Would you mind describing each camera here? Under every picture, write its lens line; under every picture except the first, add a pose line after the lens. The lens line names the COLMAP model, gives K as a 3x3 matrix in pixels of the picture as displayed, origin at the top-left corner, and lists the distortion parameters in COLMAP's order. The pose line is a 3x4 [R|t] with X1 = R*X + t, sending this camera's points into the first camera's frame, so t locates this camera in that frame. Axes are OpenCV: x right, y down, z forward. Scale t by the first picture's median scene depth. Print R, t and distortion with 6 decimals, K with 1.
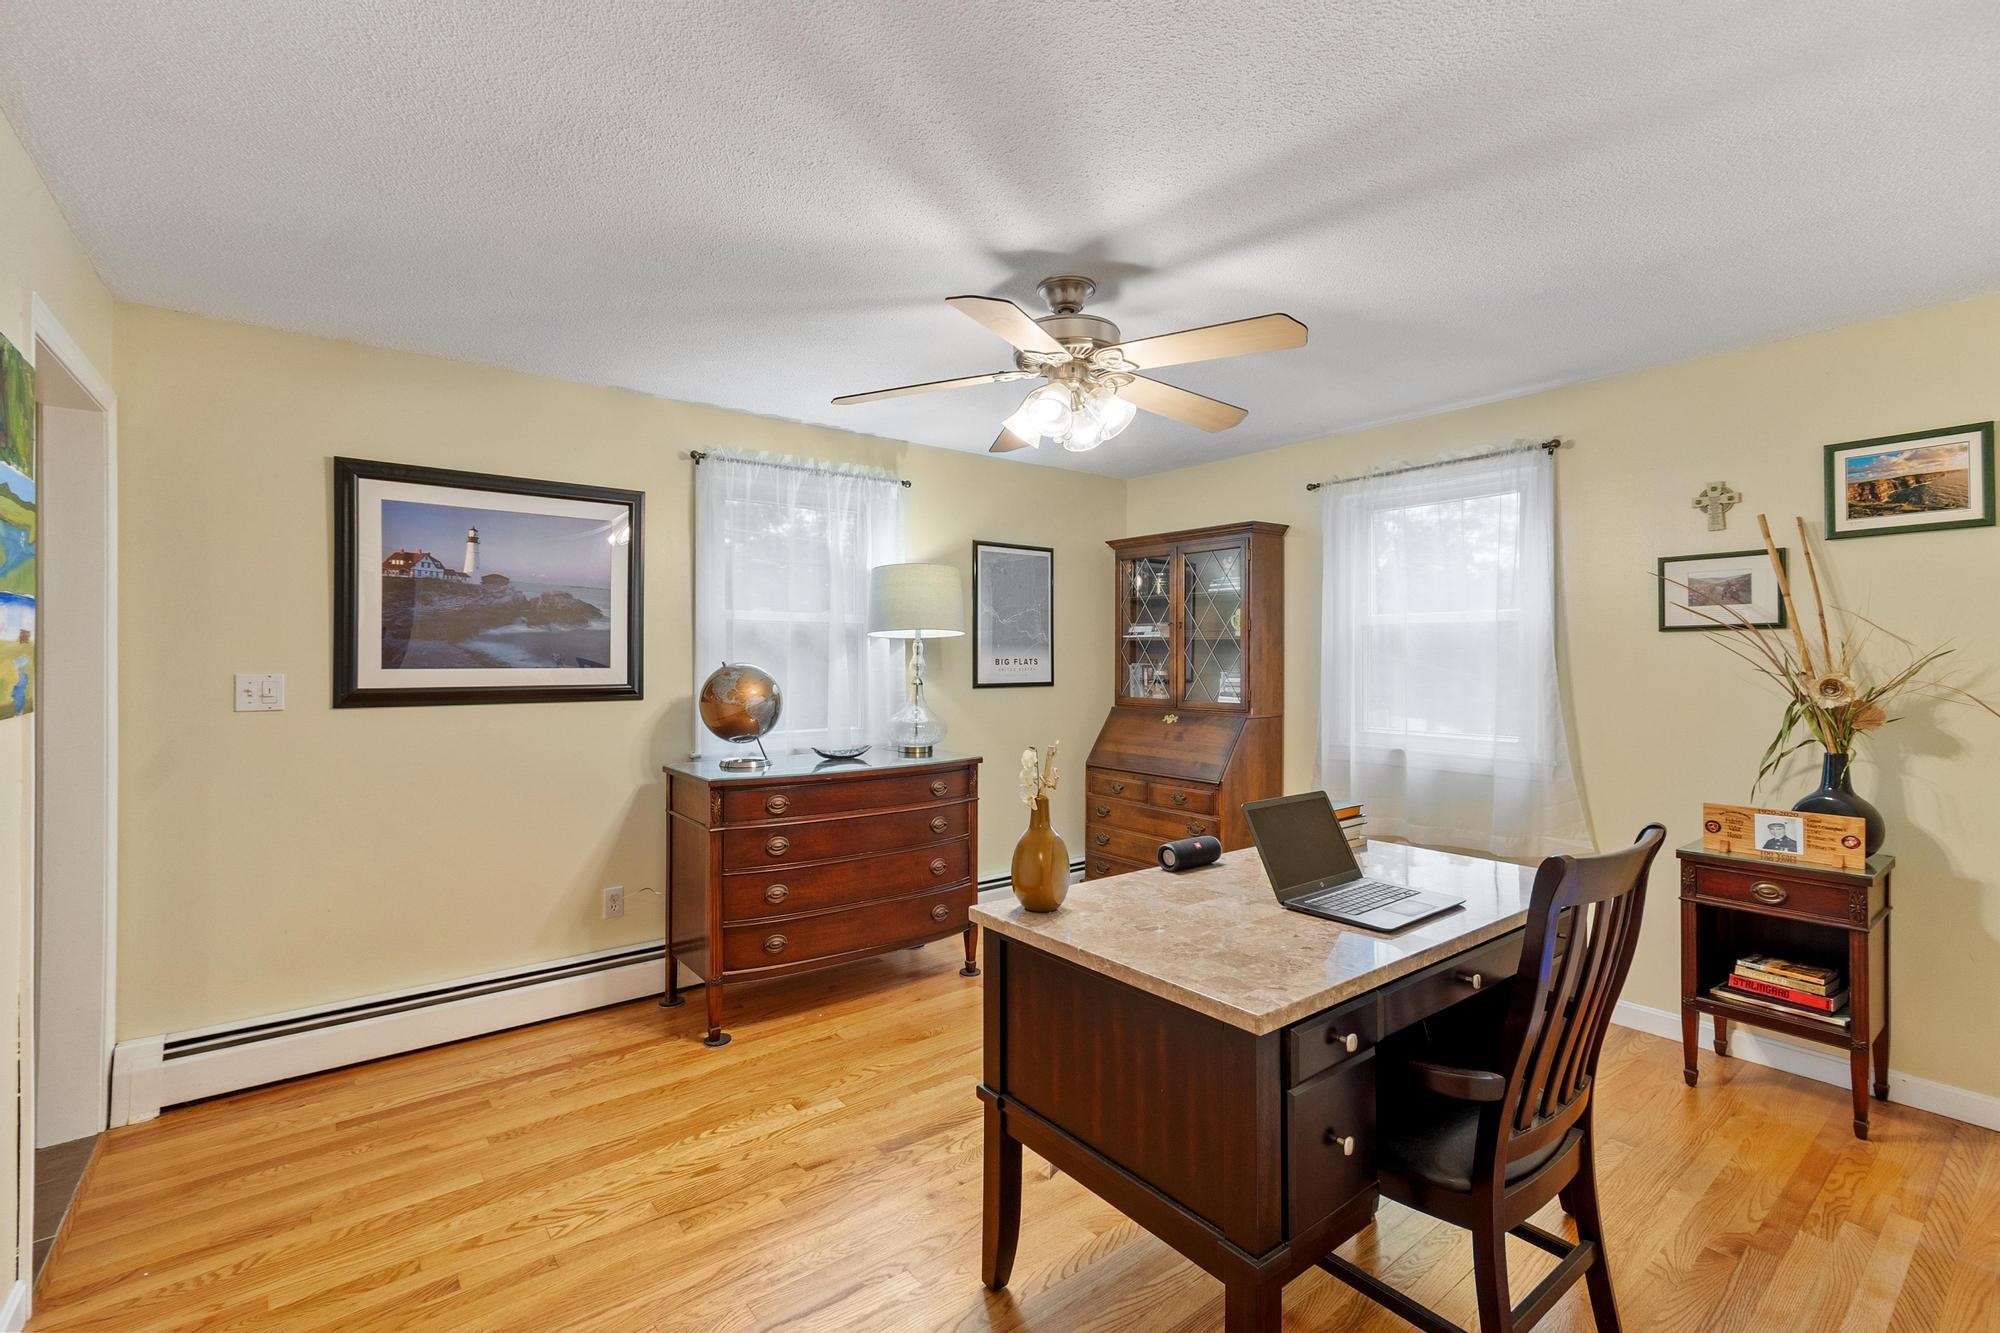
lens RADIAL K [[876.1, 0, 991.0], [0, 876.1, 653.4], [0, 0, 1]] dist [0.000707, -0.000393]
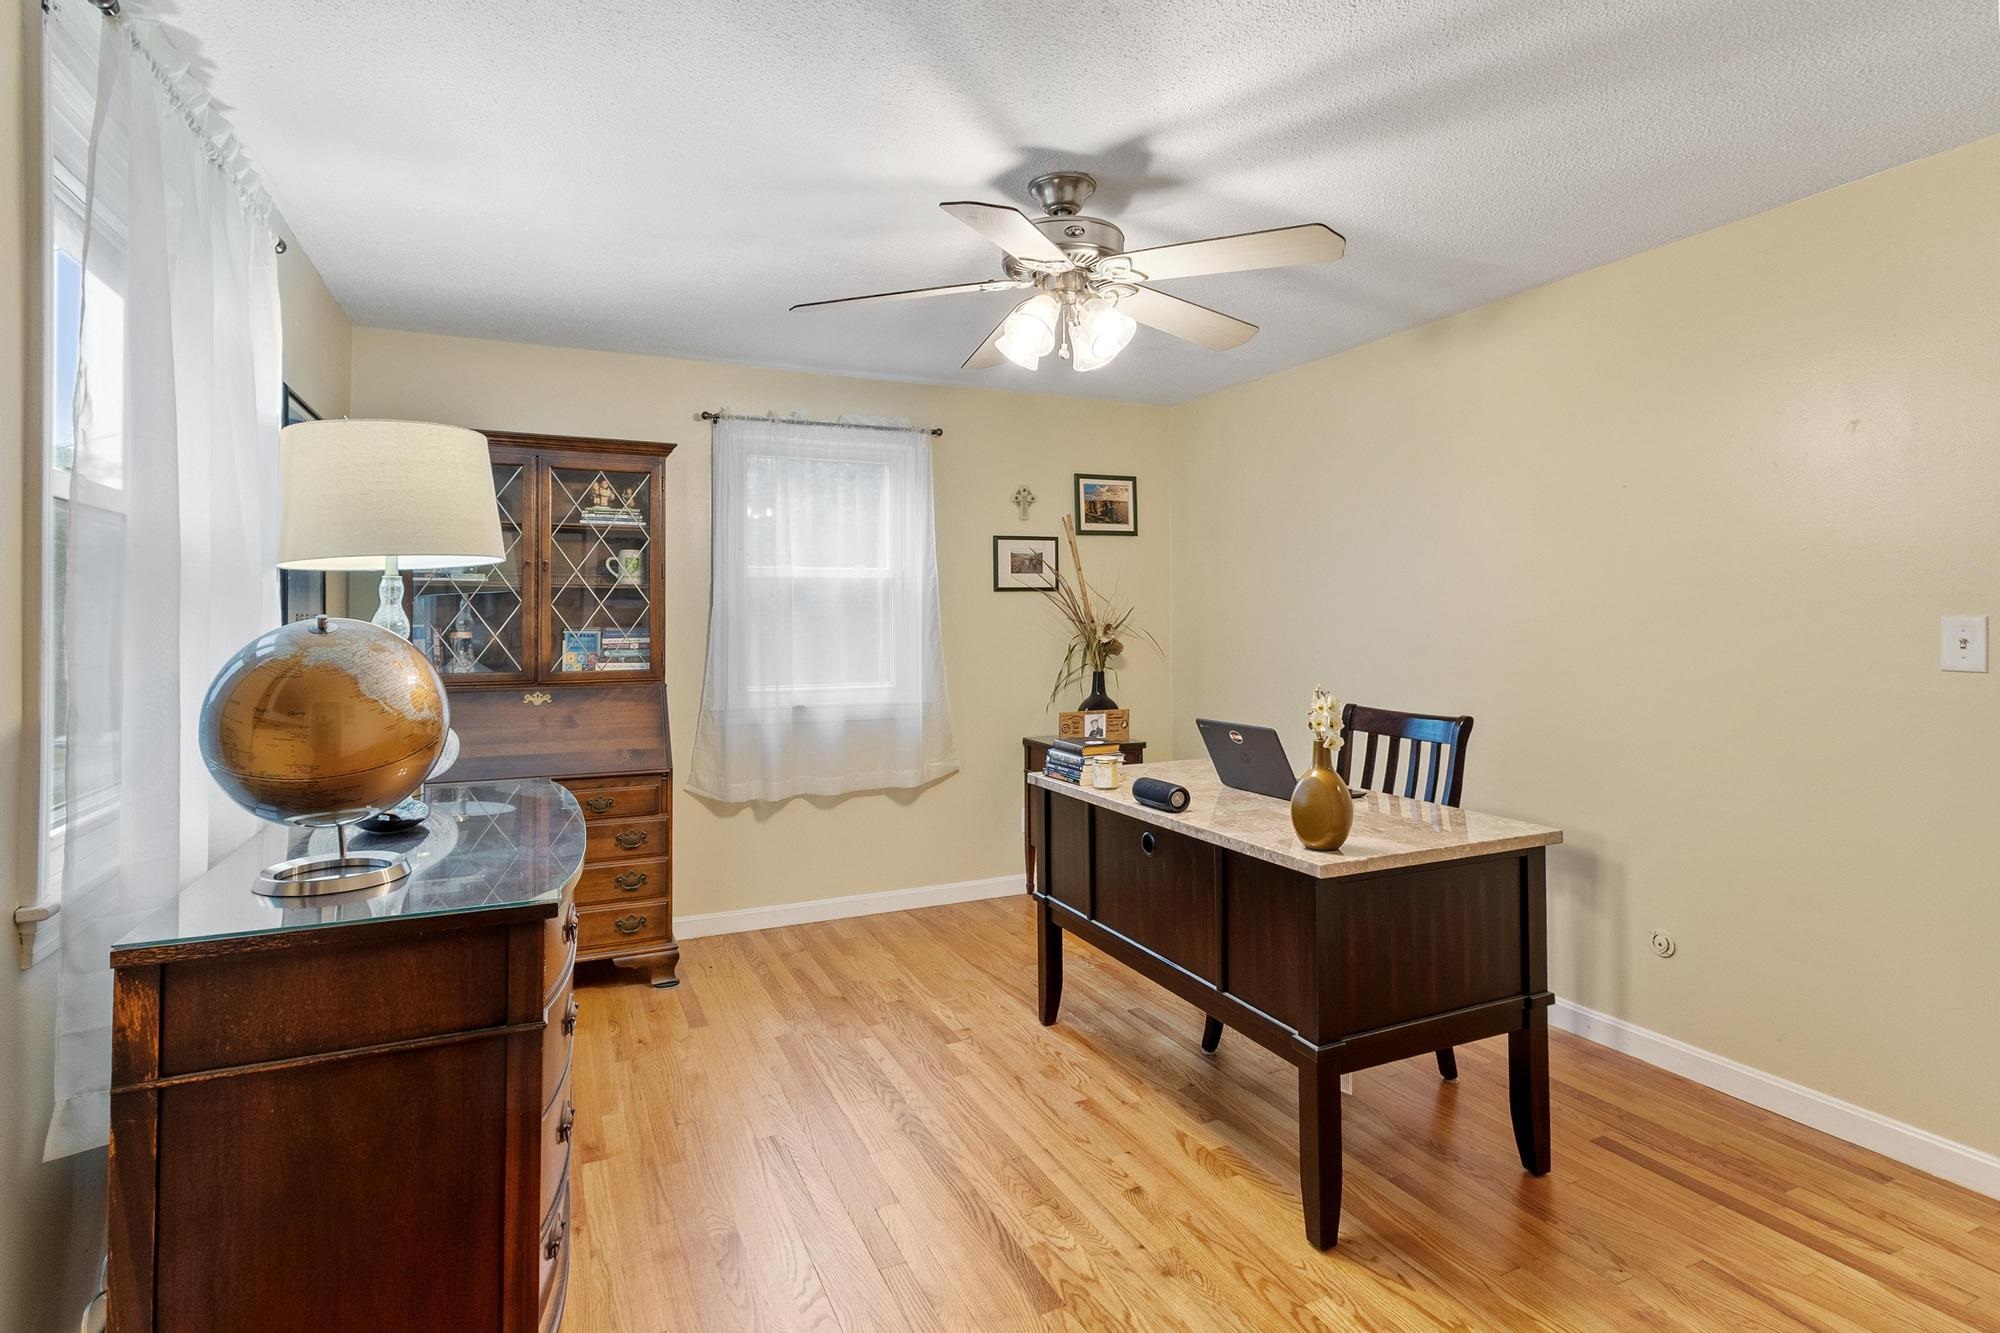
lens RADIAL K [[971.0, 0, 993.4], [0, 971.0, 607.7], [0, 0, 1]] dist [-0.000259, 0.000115]
pose [[0.240008, -0.004370, 0.970761, -0.752474], [-0.006732, 0.999958, 0.006165, -0.010085], [-0.970748, -0.008014, 0.239968, 0.734213]]
